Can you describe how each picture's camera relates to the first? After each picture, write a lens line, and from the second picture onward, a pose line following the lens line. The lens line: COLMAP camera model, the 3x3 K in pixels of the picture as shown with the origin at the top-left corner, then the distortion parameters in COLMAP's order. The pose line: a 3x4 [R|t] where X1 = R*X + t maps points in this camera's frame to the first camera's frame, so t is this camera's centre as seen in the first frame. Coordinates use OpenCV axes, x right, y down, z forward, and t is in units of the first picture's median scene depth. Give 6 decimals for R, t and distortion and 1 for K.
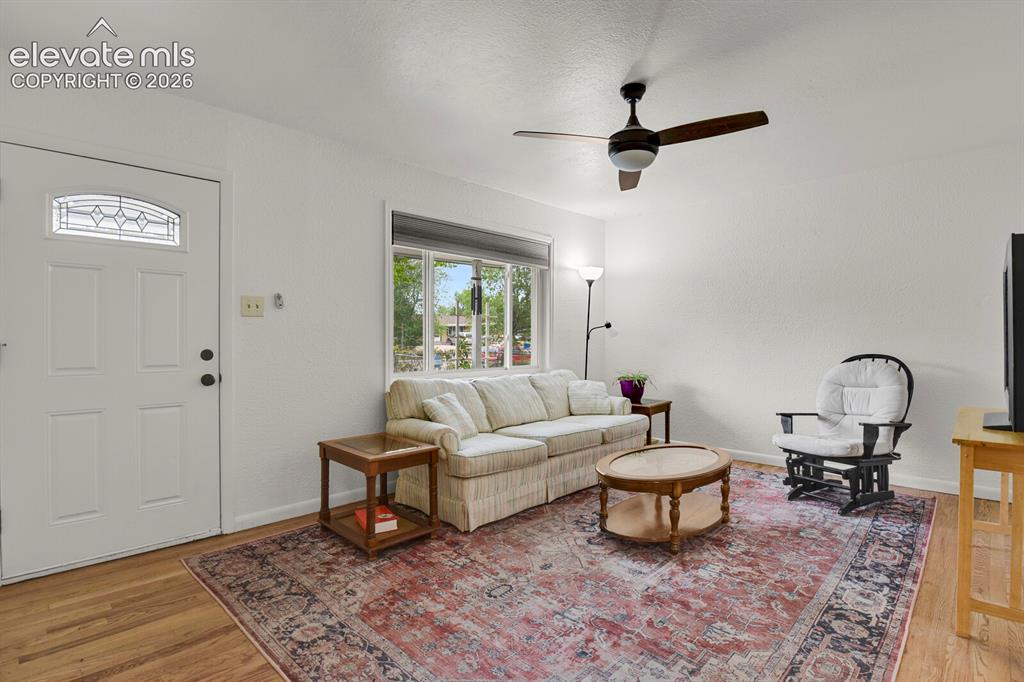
lens RADIAL K [[500.8, 0, 519.7], [0, 500.8, 333.3], [0, 0, 1]] dist [-0.025230, -0.001385]
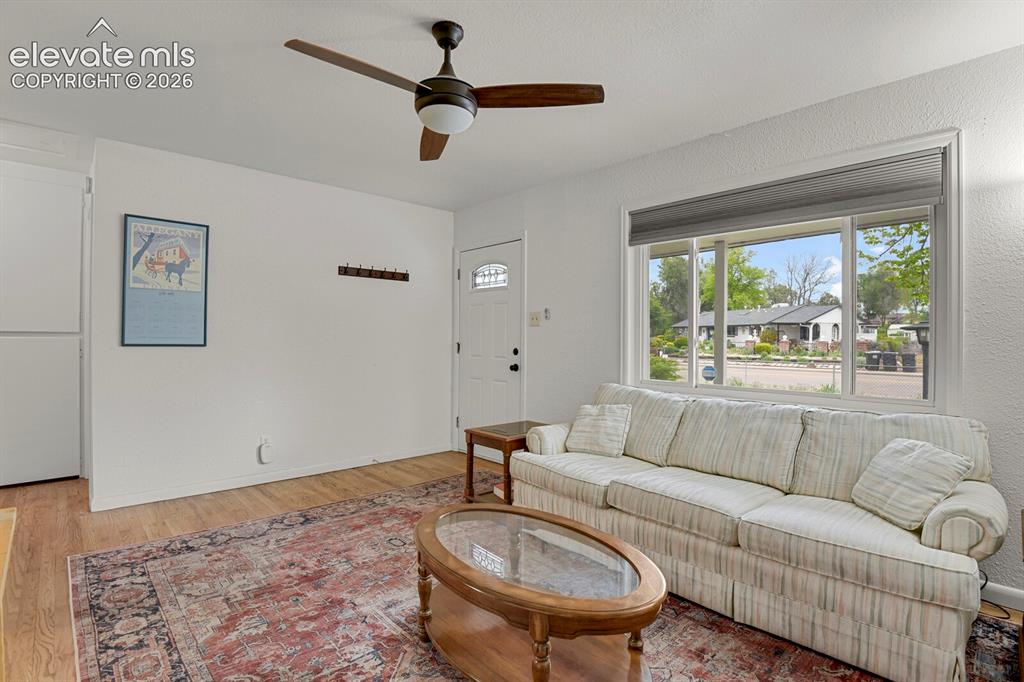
lens RADIAL K [[500.8, 0, 516.5], [0, 500.8, 338.0], [0, 0, 1]] dist [-0.025230, -0.001385]
pose [[-0.054609, -0.001588, -0.998507, 1.240061], [-0.000419, 0.999999, -0.001568, 0.003802], [0.998508, 0.000333, -0.054610, 1.416583]]
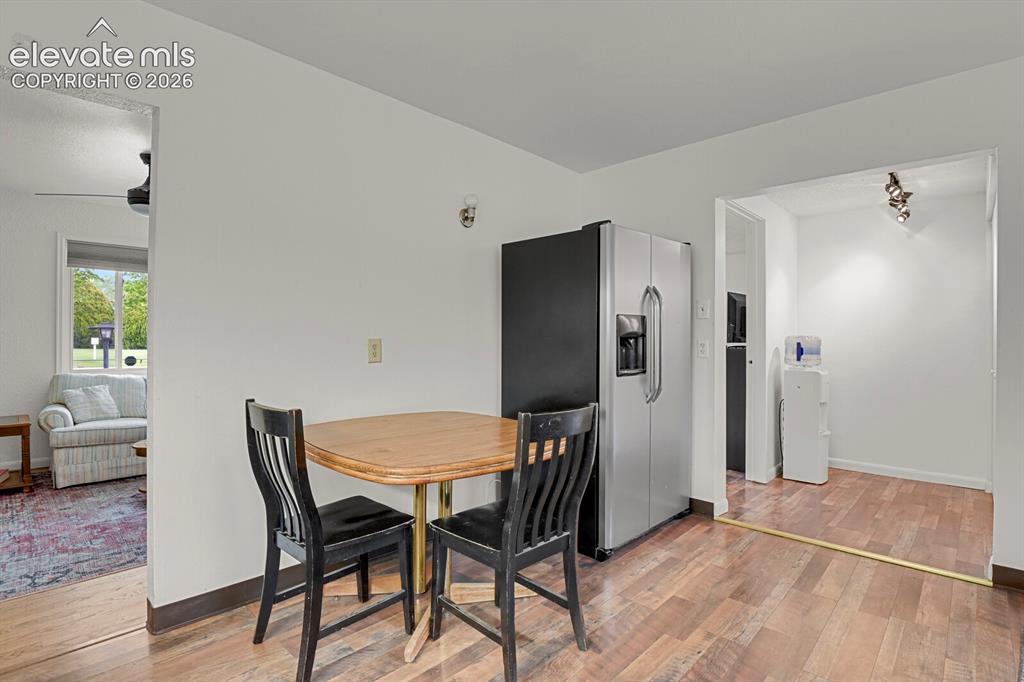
lens RADIAL K [[500.8, 0, 510.9], [0, 500.8, 337.4], [0, 0, 1]] dist [-0.025230, -0.001385]
pose [[0.999973, 0.005277, 0.005043, 1.453172], [-0.005278, 0.999986, 0.000189, -0.011384], [-0.005042, -0.000216, 0.999987, -0.400625]]
